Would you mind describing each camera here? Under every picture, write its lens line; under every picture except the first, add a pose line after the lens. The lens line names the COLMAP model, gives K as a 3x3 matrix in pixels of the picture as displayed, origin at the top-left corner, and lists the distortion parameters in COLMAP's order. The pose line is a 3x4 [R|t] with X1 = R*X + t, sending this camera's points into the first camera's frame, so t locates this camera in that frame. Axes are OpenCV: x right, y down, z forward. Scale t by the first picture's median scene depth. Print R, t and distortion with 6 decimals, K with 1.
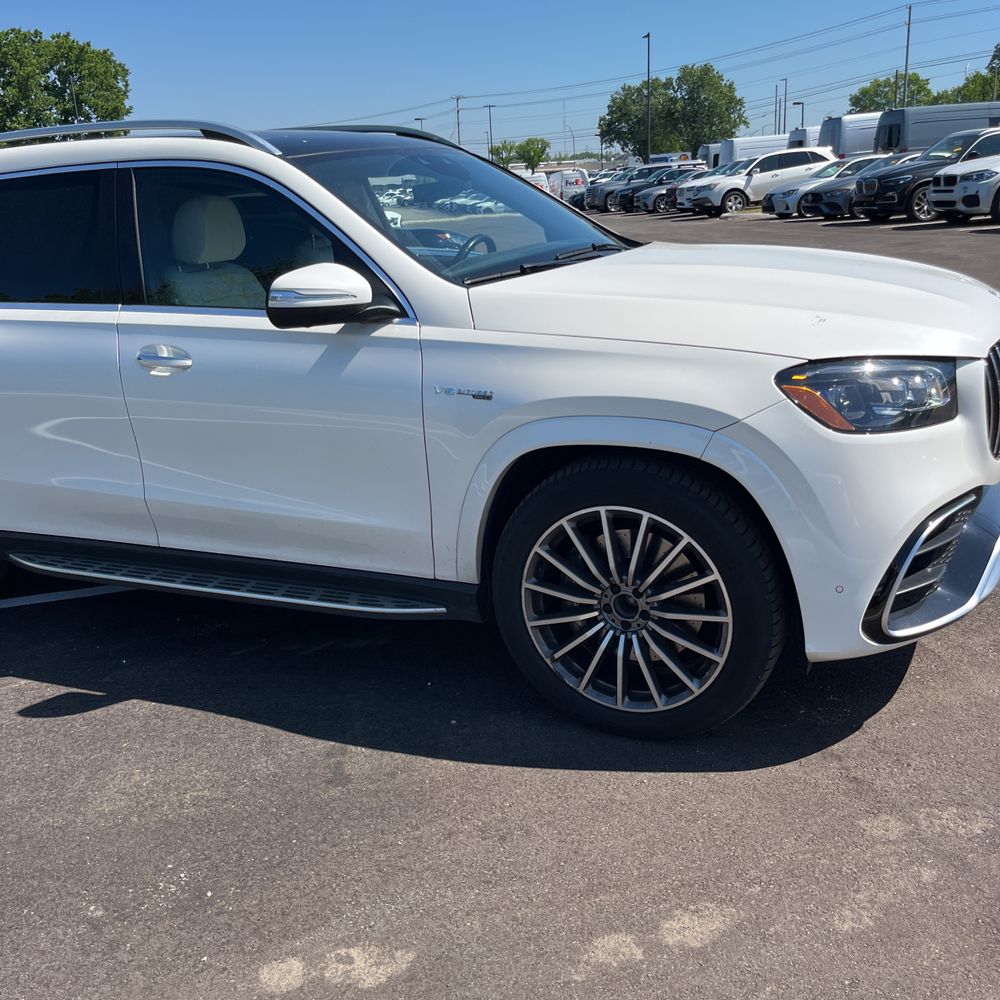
lens RADIAL K [[1024.4, 0, 500.7], [0, 1024.4, 496.8], [0, 0, 1]] dist [0.019849, 0.000000]
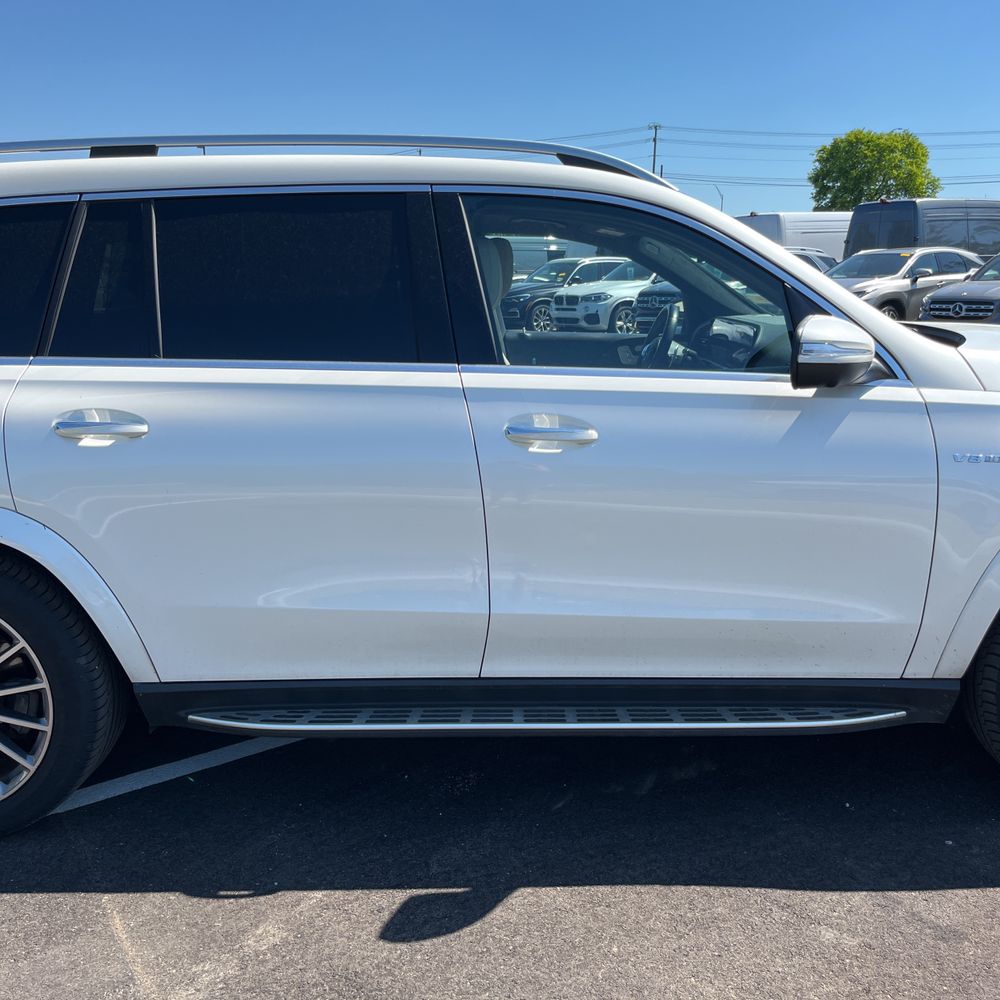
lens RADIAL K [[1024.4, 0, 500.1], [0, 1024.4, 501.5], [0, 0, 1]] dist [0.019849, 0.000000]
pose [[0.906569, -0.032367, 0.420816, -0.658733], [0.074151, 0.993761, -0.083309, -0.018669], [-0.415494, 0.106729, 0.903313, 0.303458]]
